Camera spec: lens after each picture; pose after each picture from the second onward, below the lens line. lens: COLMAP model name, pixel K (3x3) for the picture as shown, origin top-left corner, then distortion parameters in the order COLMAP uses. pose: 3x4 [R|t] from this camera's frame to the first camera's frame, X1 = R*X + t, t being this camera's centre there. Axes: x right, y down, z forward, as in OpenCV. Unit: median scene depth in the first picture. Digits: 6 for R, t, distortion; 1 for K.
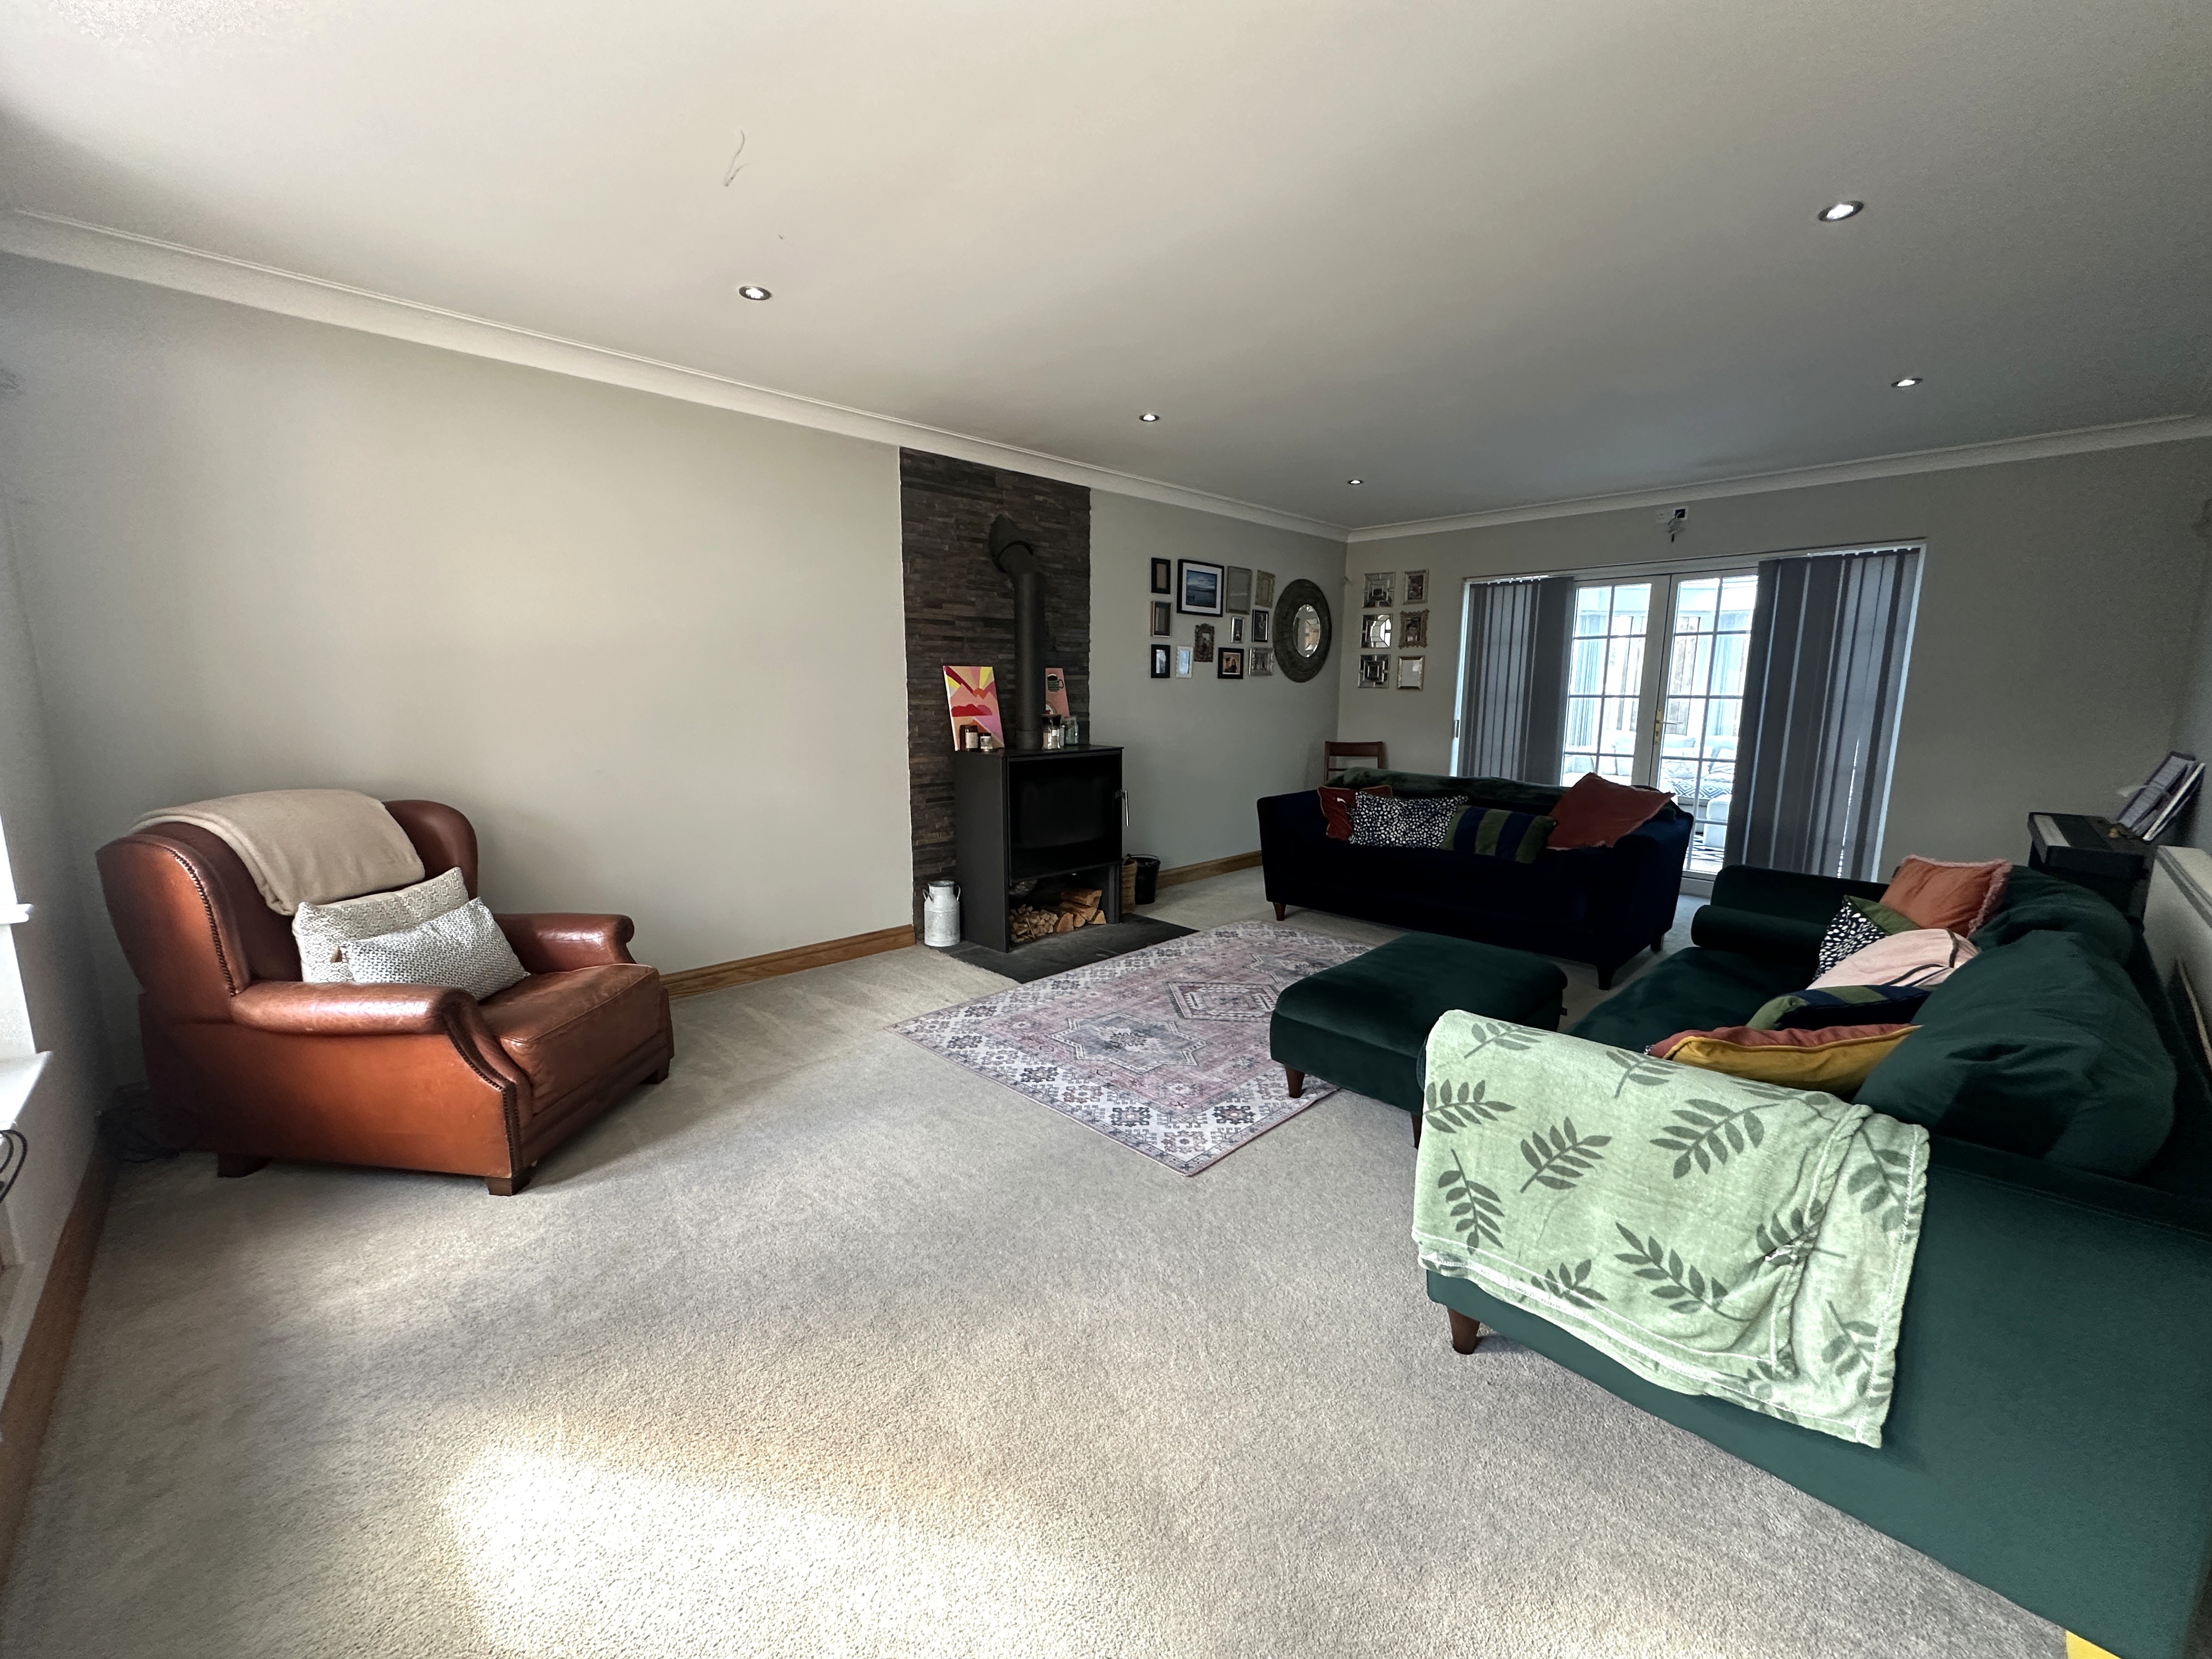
lens RADIAL K [[879.7, 0, 1106.0], [0, 879.7, 829.5], [0, 0, 1]] dist [-0.002713, -0.000267]
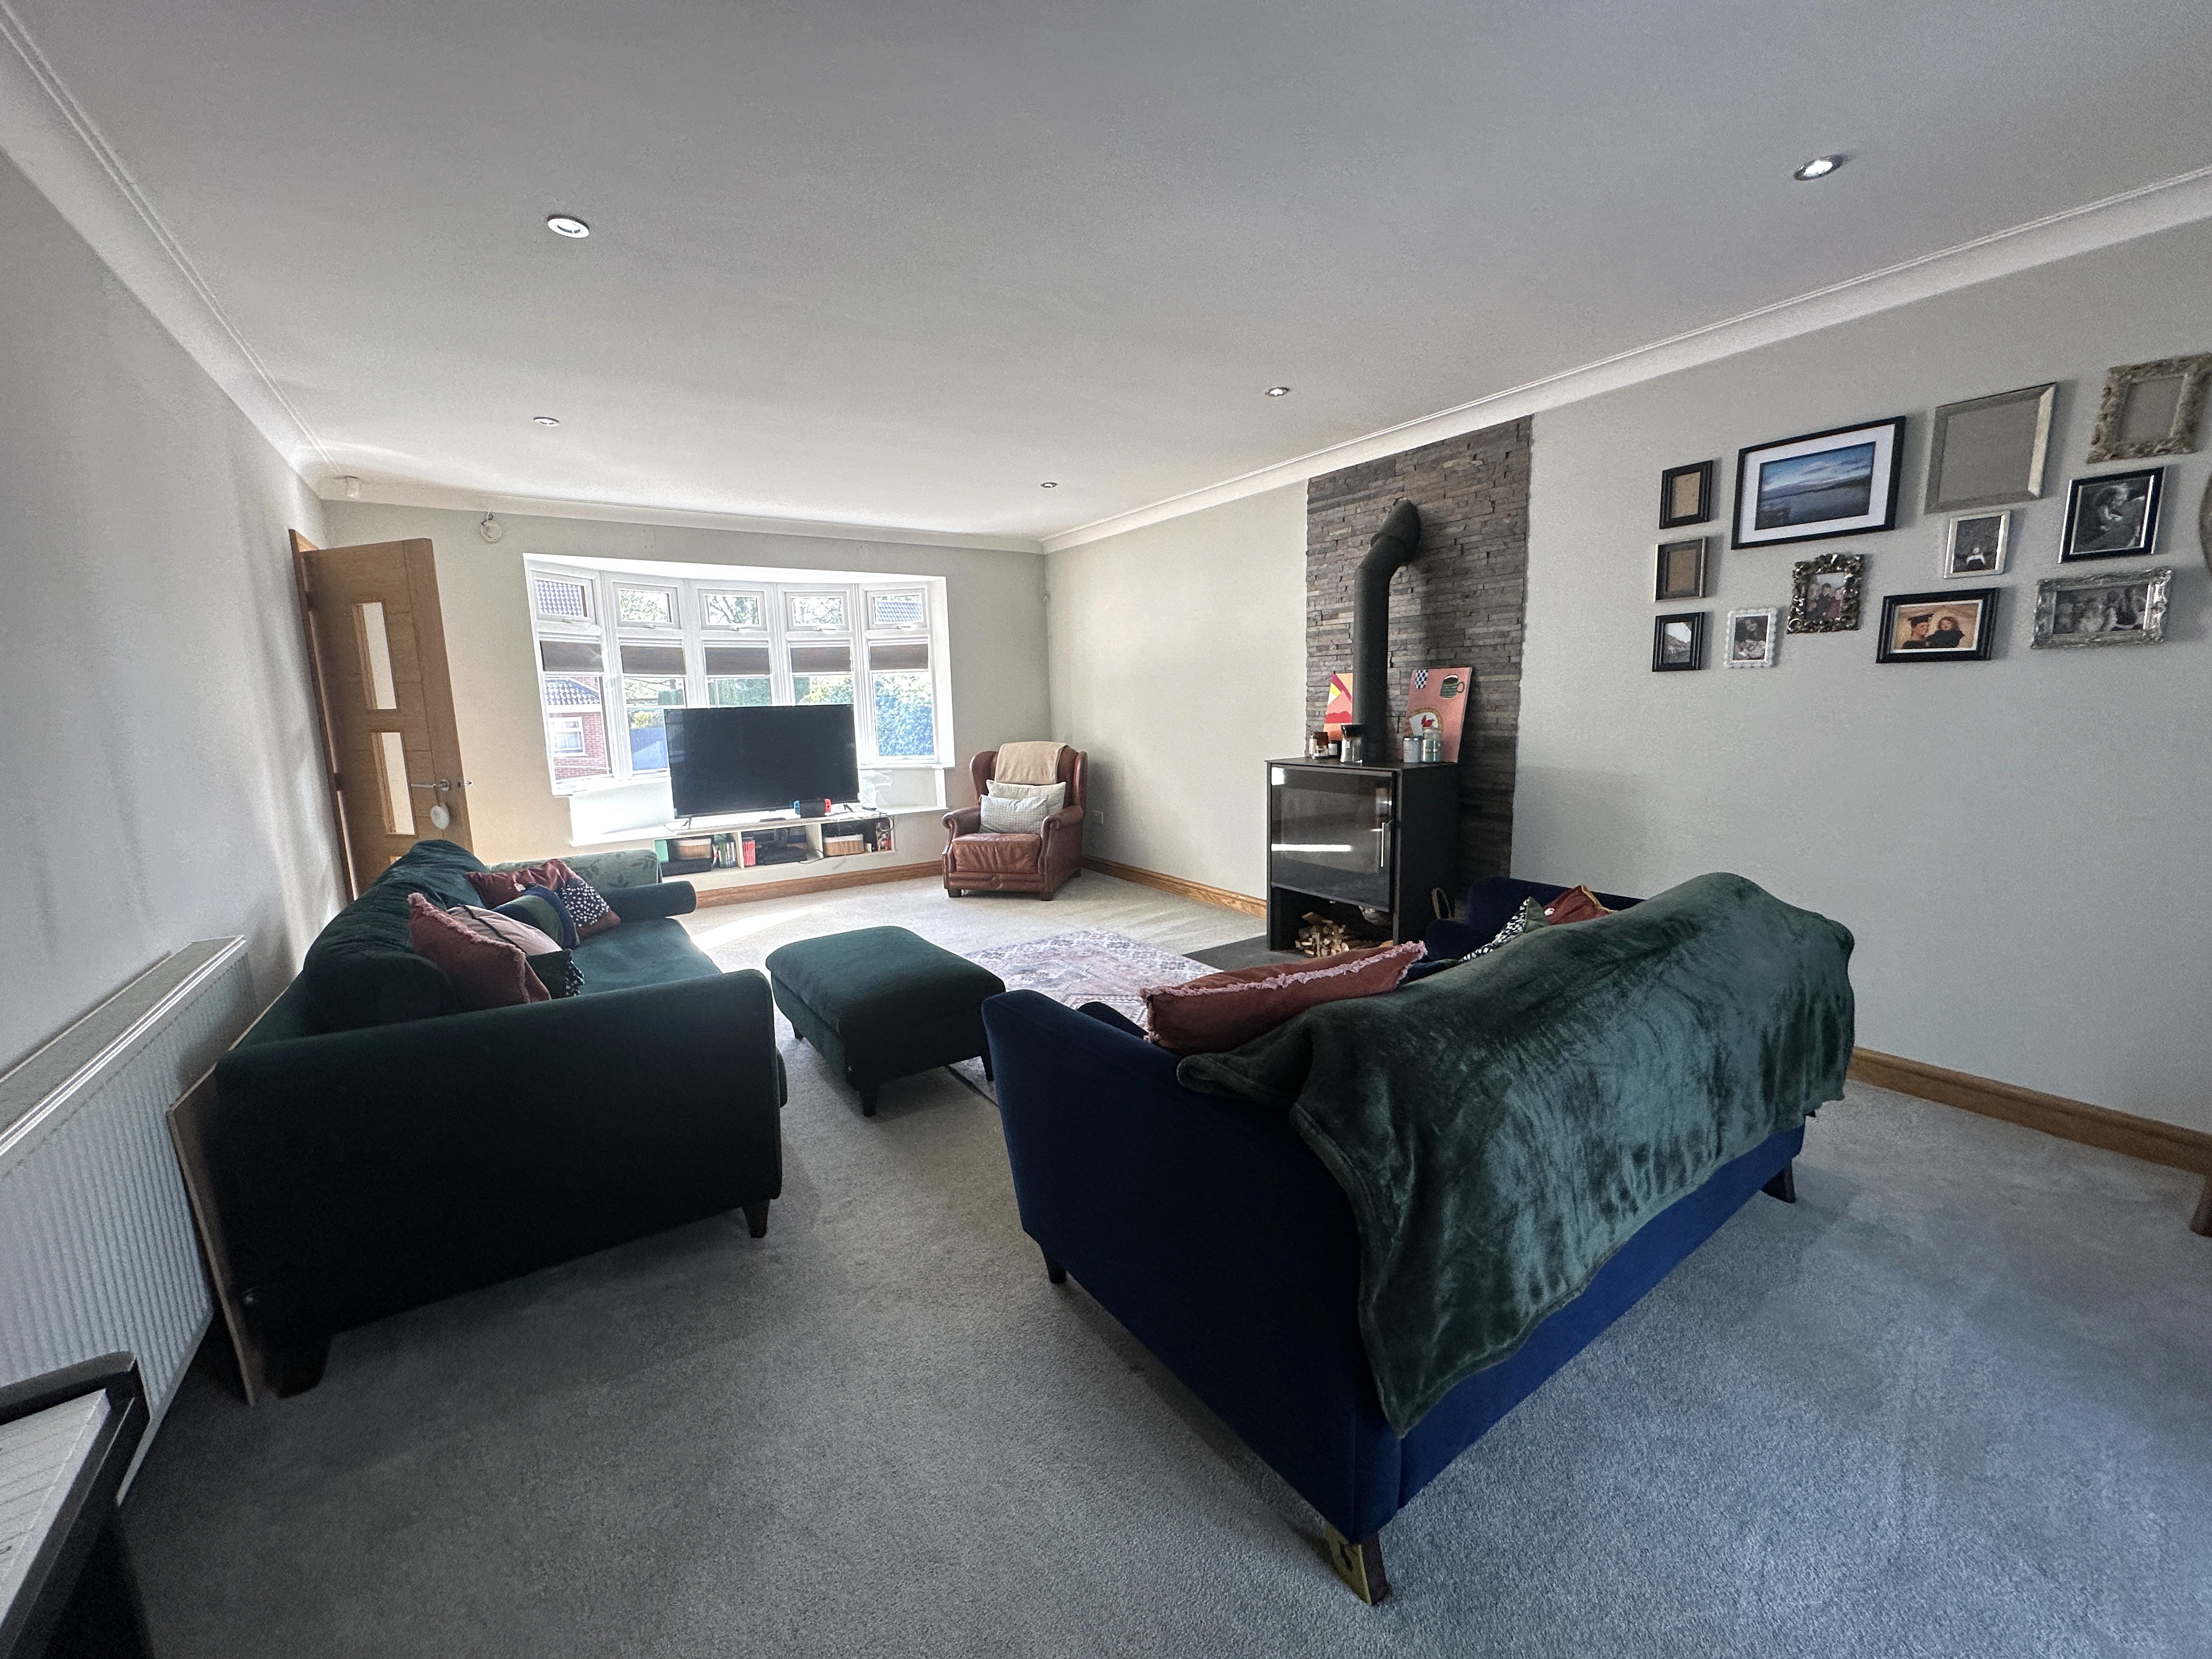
lens RADIAL K [[879.7, 0, 1106.0], [0, 879.7, 829.5], [0, 0, 1]] dist [-0.002713, -0.000267]
pose [[-0.178104, 0.149851, -0.972535, 0.713184], [-0.133487, 0.975521, 0.174757, -0.121158], [0.974915, 0.160946, -0.153741, 0.737620]]
